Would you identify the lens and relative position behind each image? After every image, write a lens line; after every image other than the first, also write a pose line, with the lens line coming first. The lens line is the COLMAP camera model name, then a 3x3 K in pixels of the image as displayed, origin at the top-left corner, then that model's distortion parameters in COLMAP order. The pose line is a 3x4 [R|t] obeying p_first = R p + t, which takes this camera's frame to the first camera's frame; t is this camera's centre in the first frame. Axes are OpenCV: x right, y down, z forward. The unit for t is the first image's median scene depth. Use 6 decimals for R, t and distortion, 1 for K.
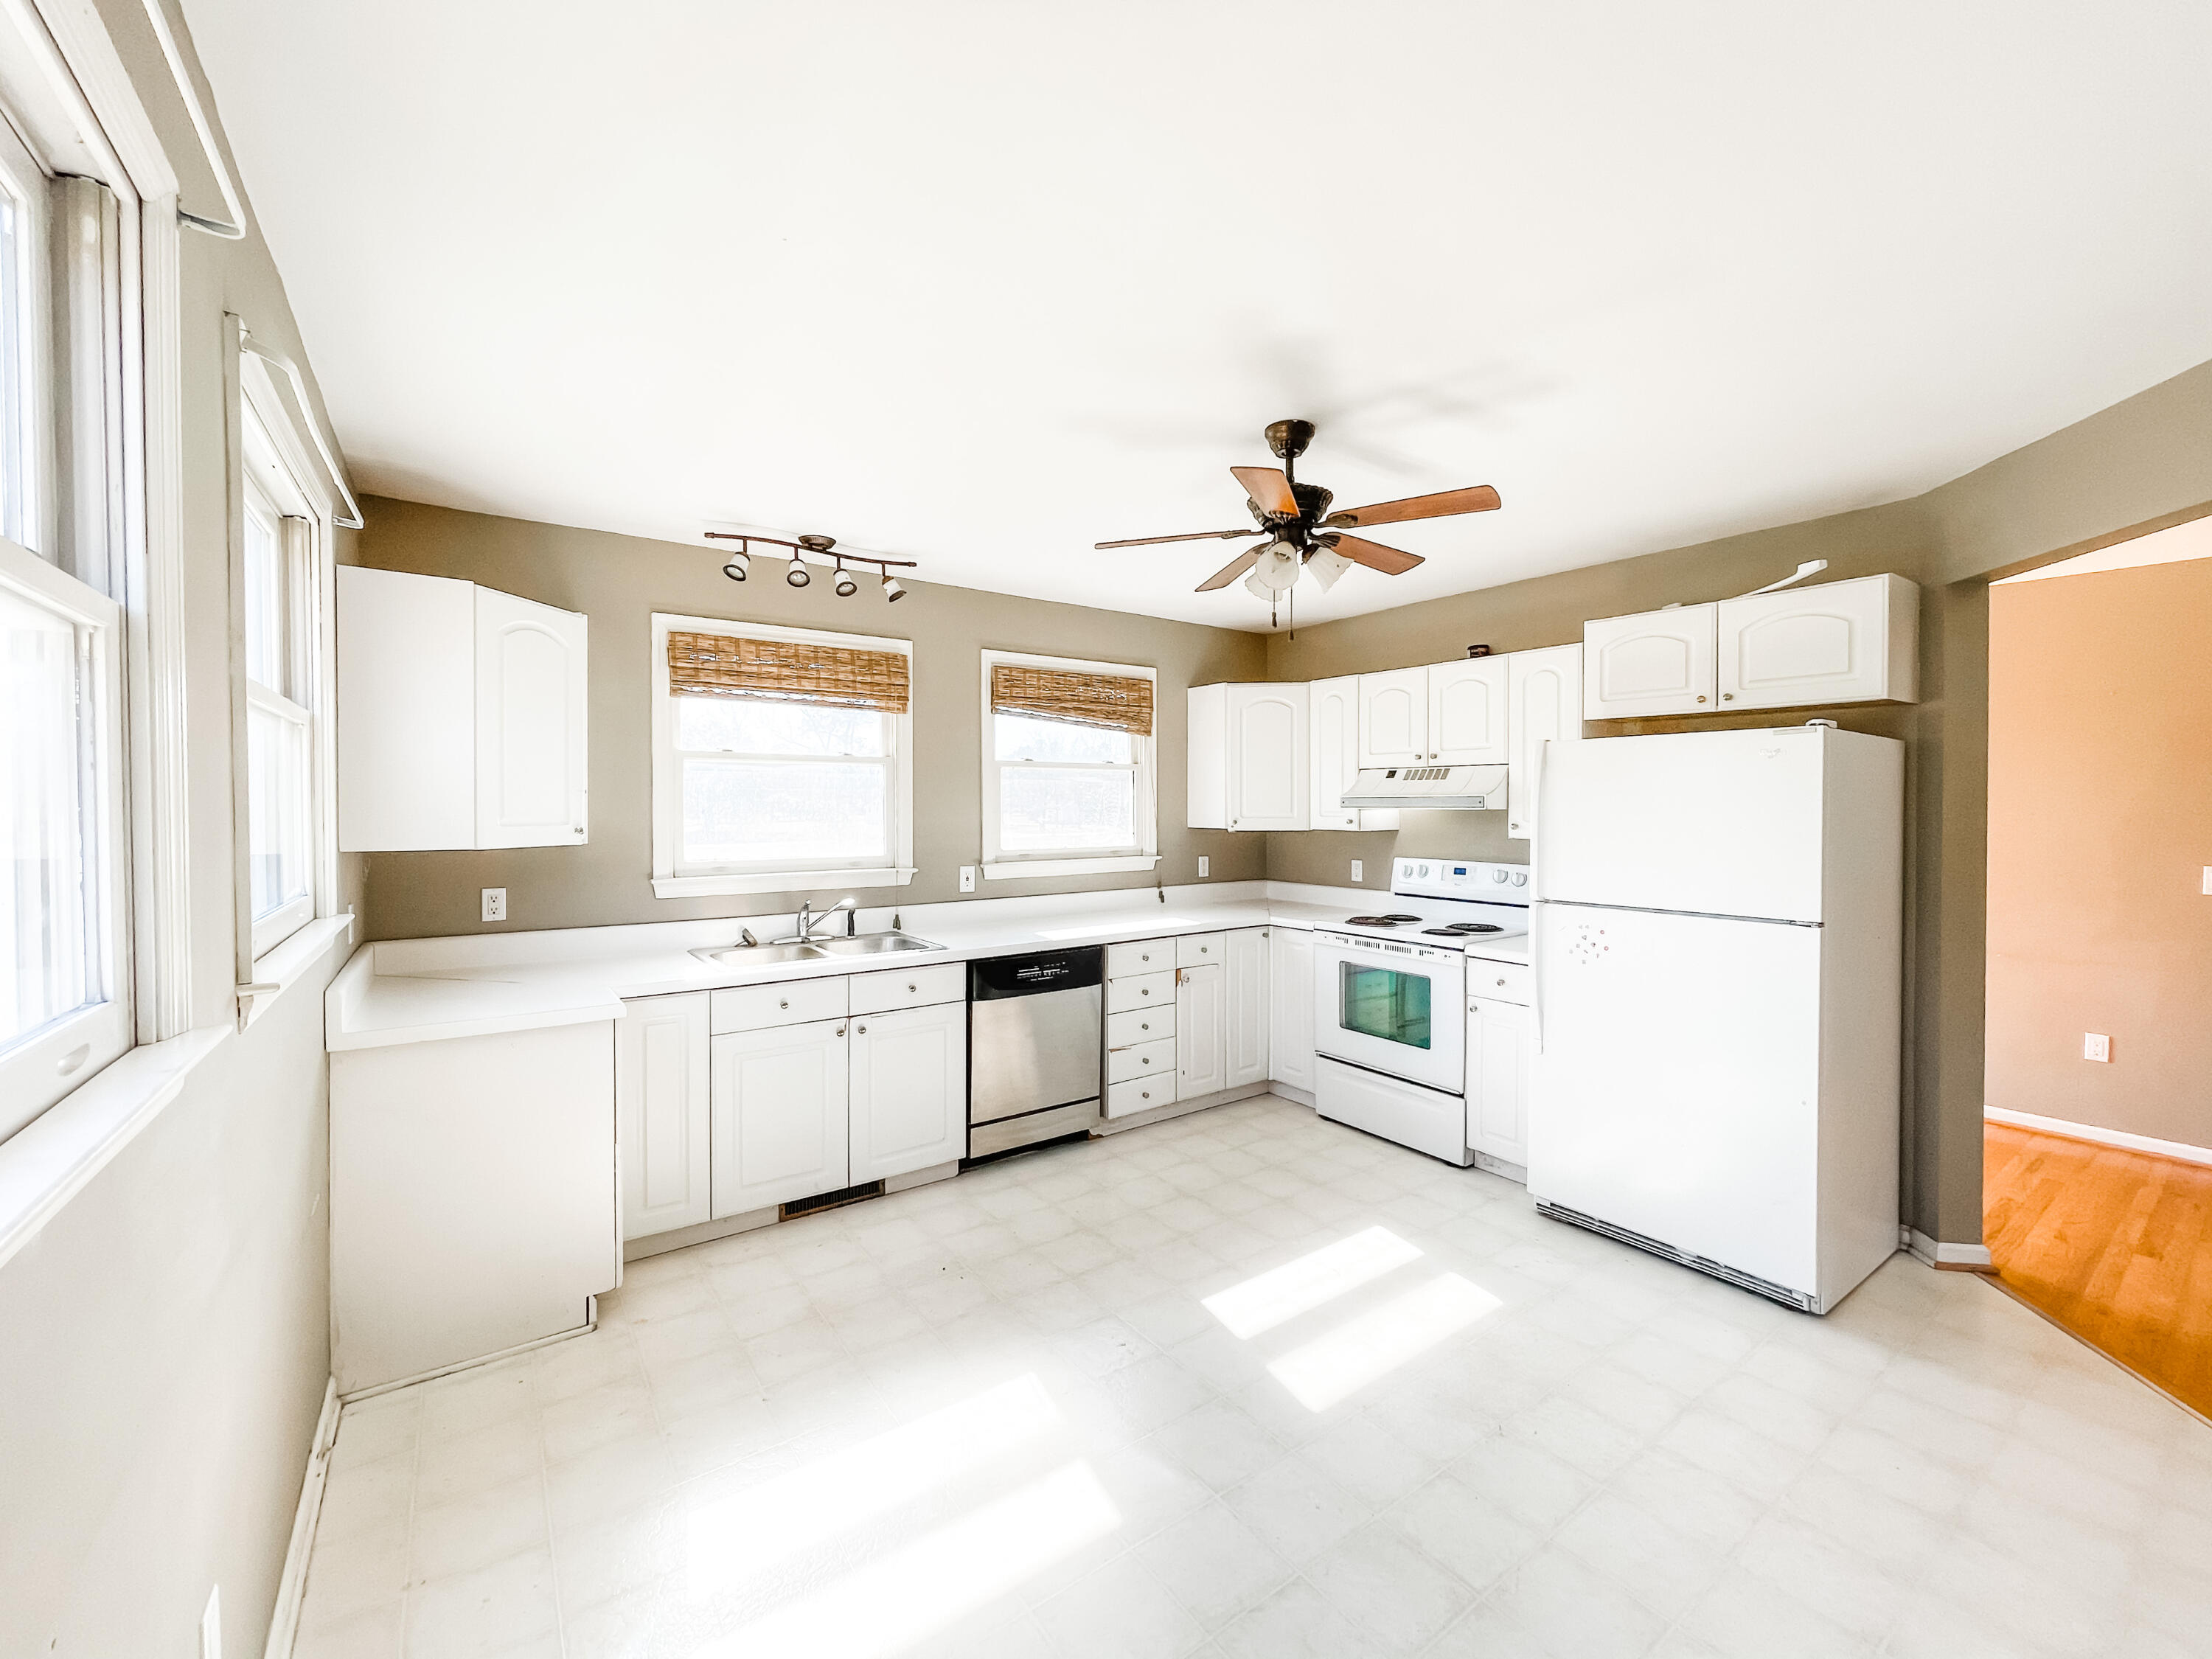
lens RADIAL K [[877.9, 0, 1099.8], [0, 877.9, 818.2], [0, 0, 1]] dist [0.001273, -0.008824]
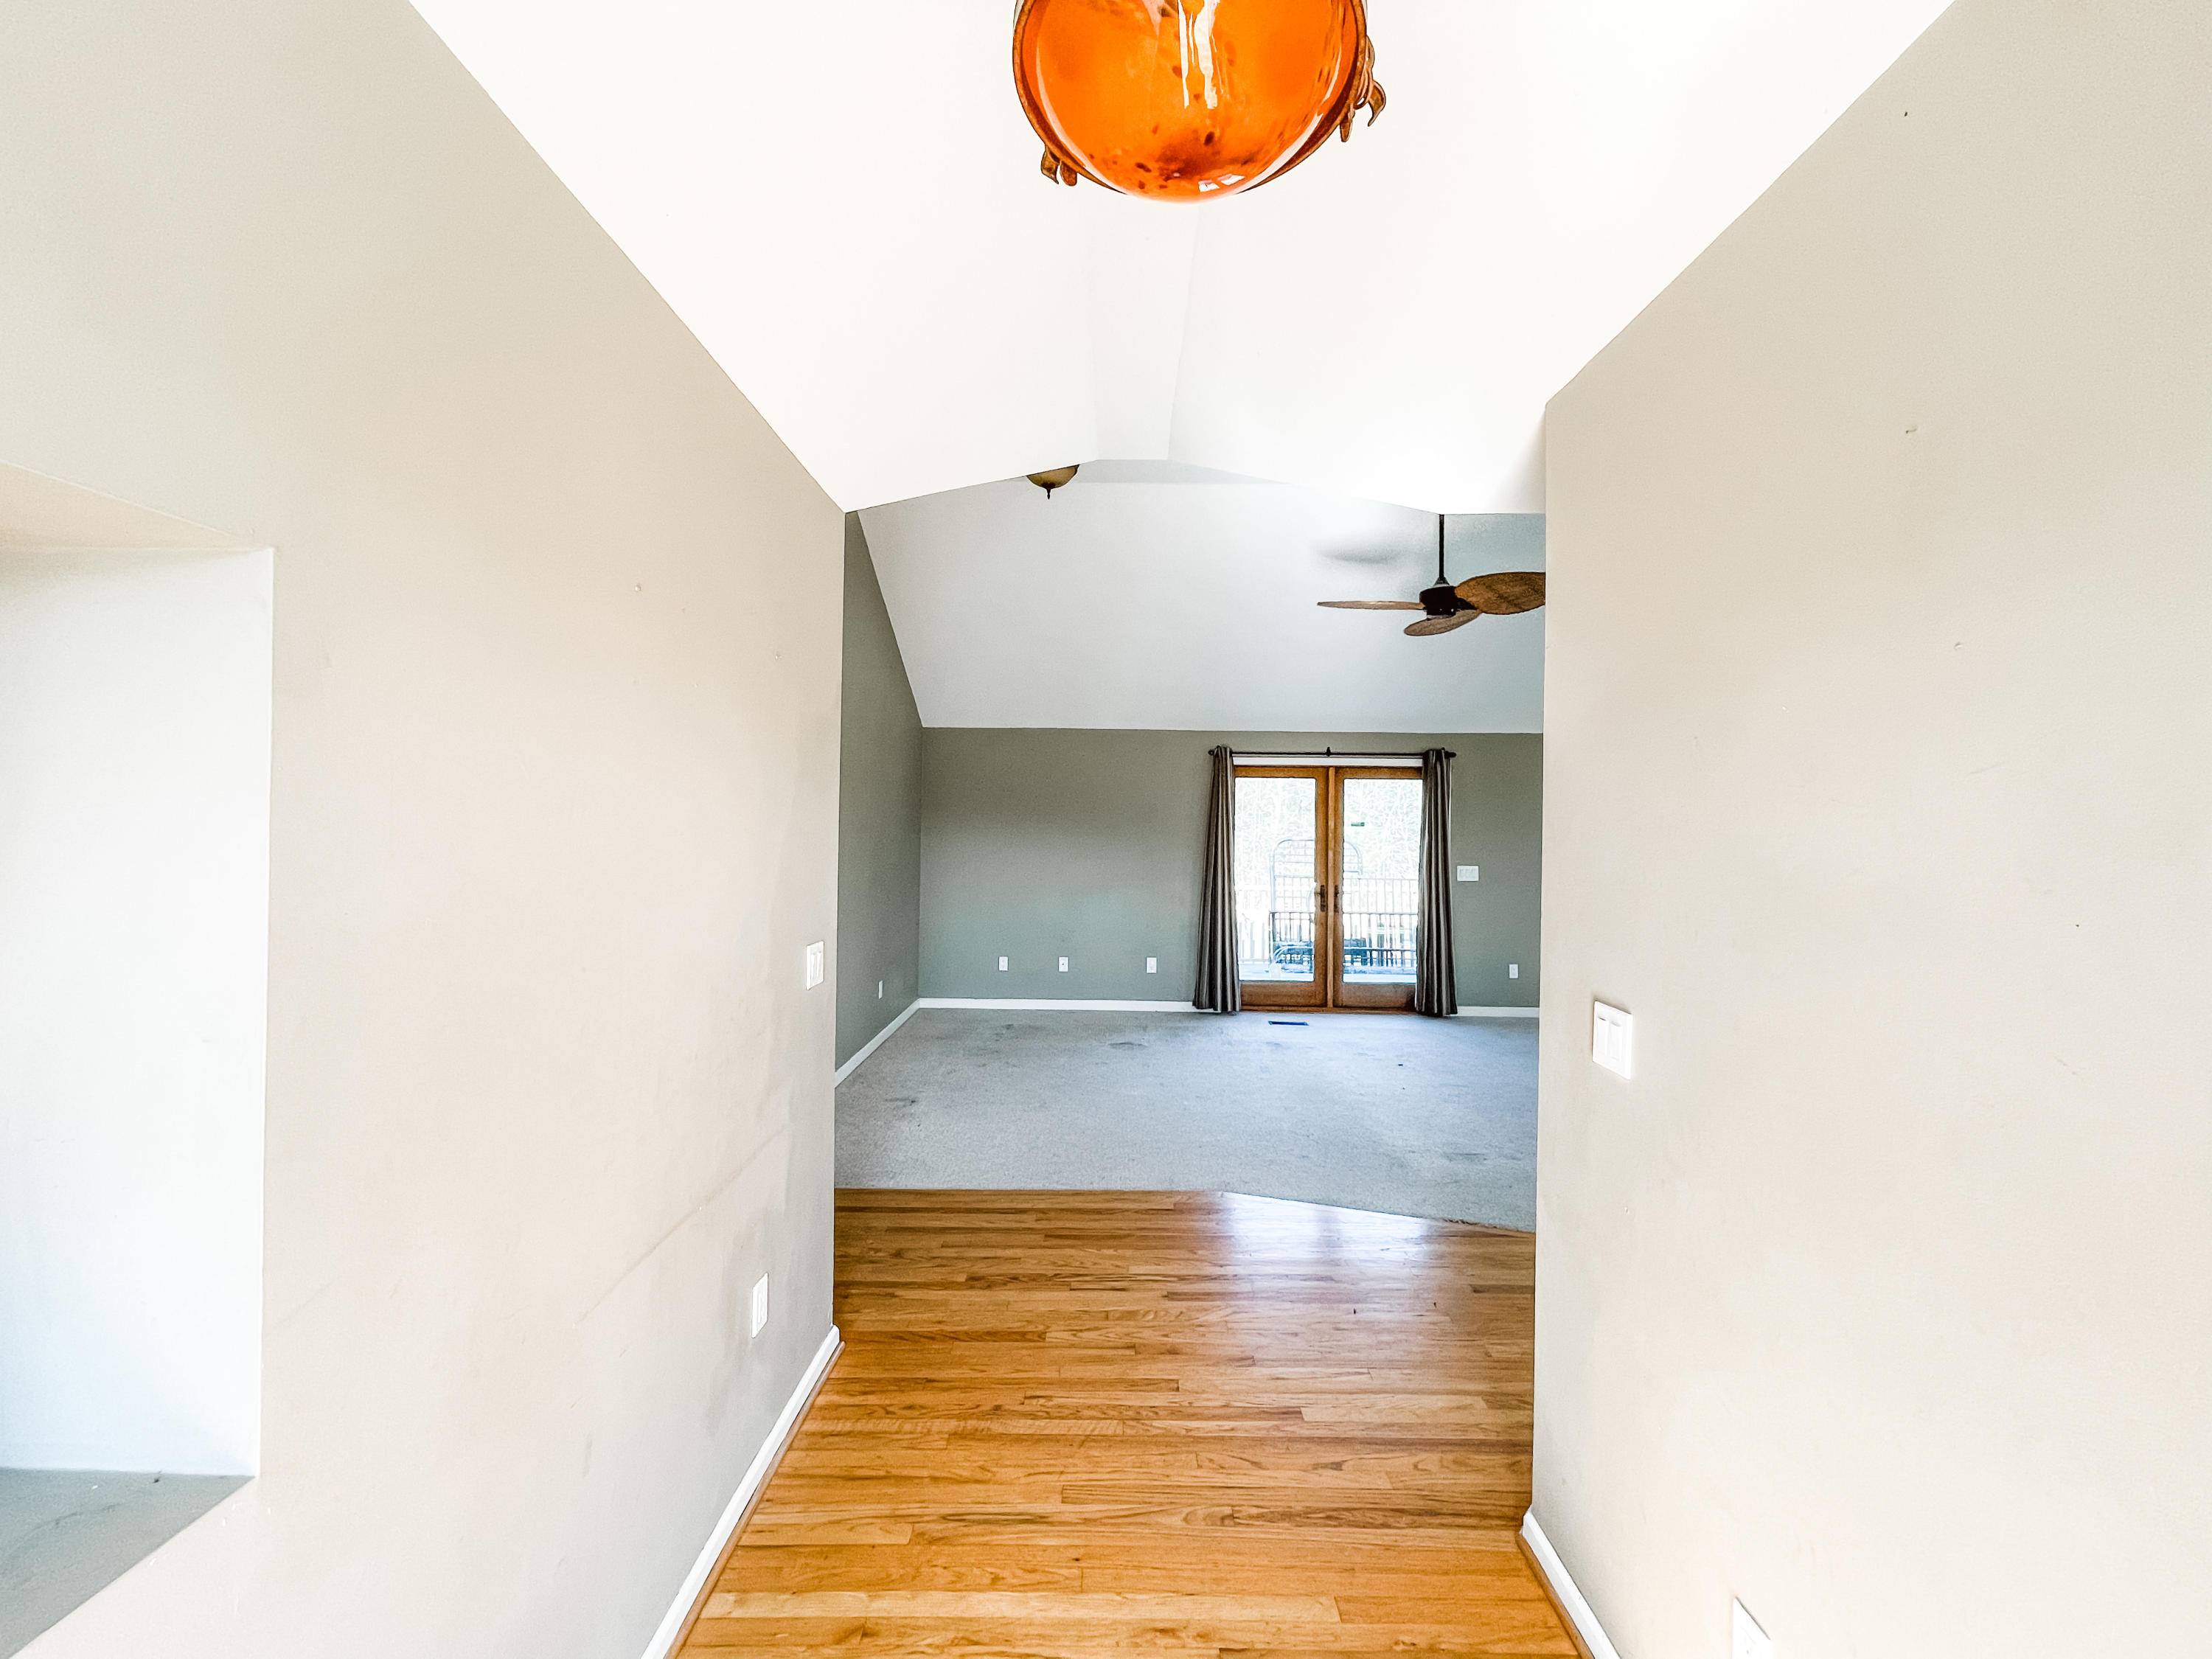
lens RADIAL K [[889.9, 0, 1117.2], [0, 889.9, 825.5], [0, 0, 1]] dist [-0.000445, -0.000070]
pose [[-0.817752, -0.005518, 0.575544, 0.661802], [-0.001951, 0.999975, 0.006814, -0.031851], [-0.575567, 0.004449, -0.817742, 1.321170]]
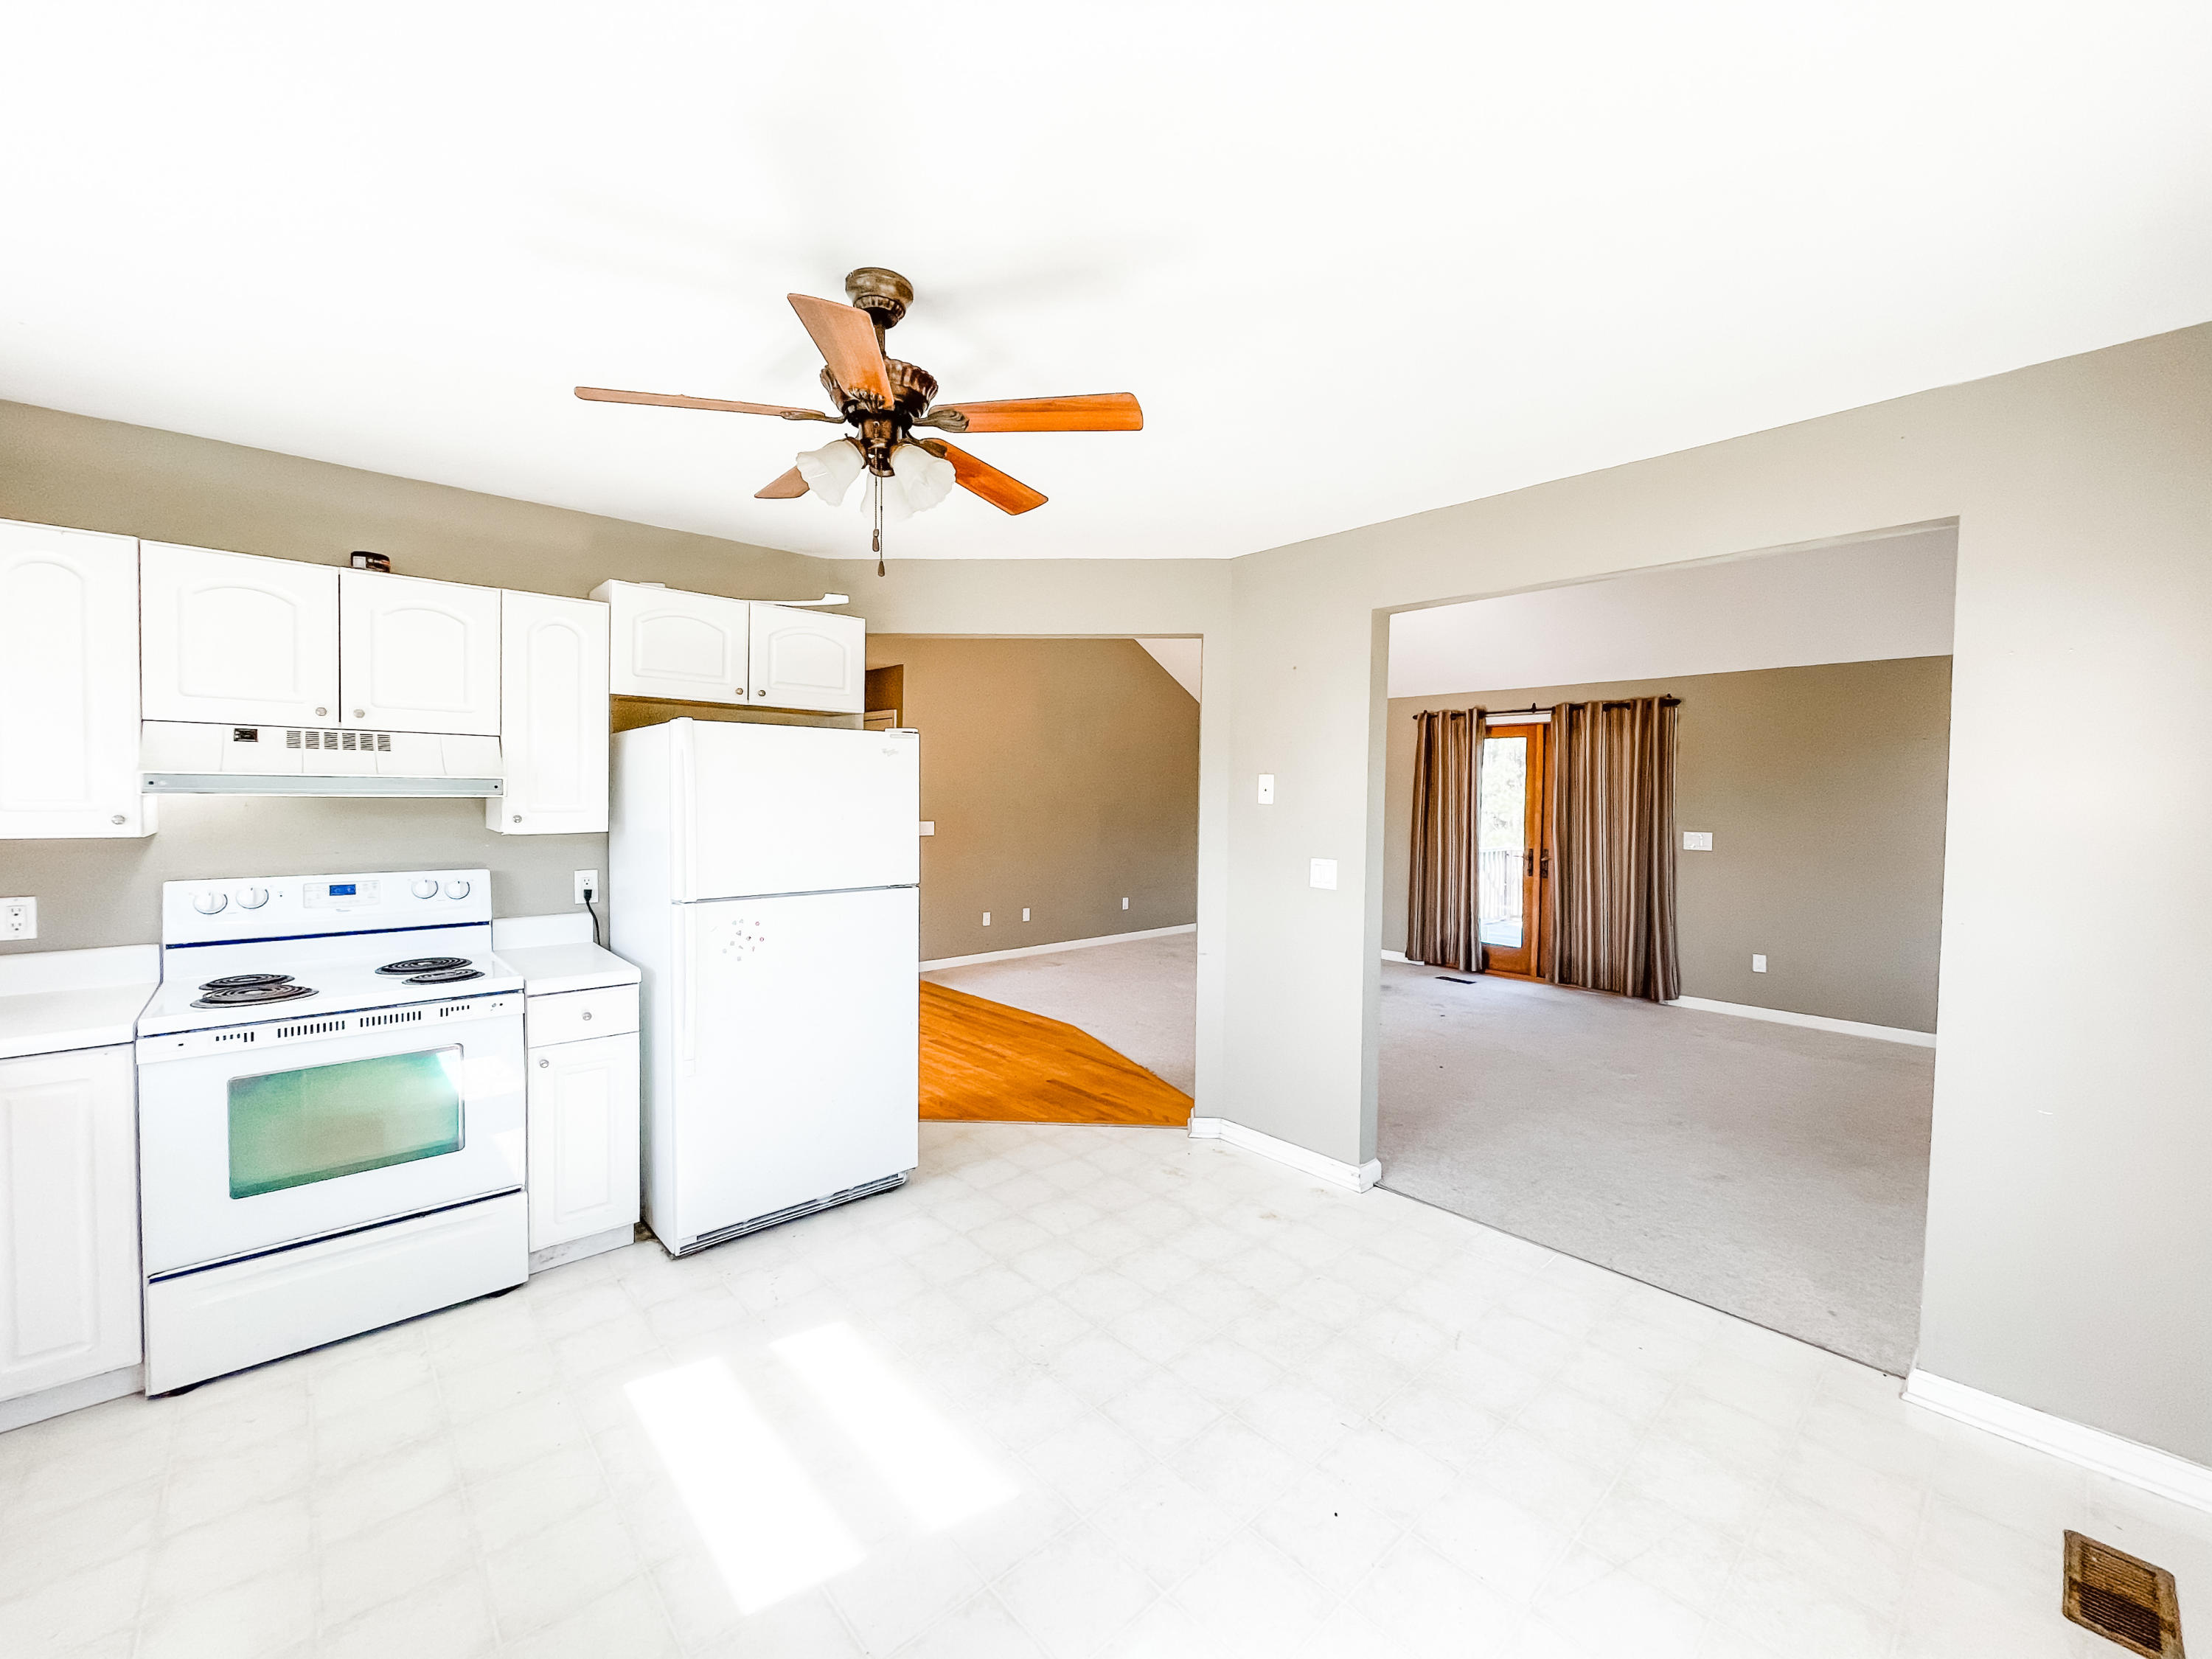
lens RADIAL K [[889.0, 0, 1095.0], [0, 889.0, 830.7], [0, 0, 1]] dist [-0.000407, -0.000131]
pose [[-0.116519, -0.042688, 0.992271, -0.346336], [0.005028, 0.999038, 0.043570, -0.011210], [-0.993176, 0.010066, -0.116192, 0.574493]]
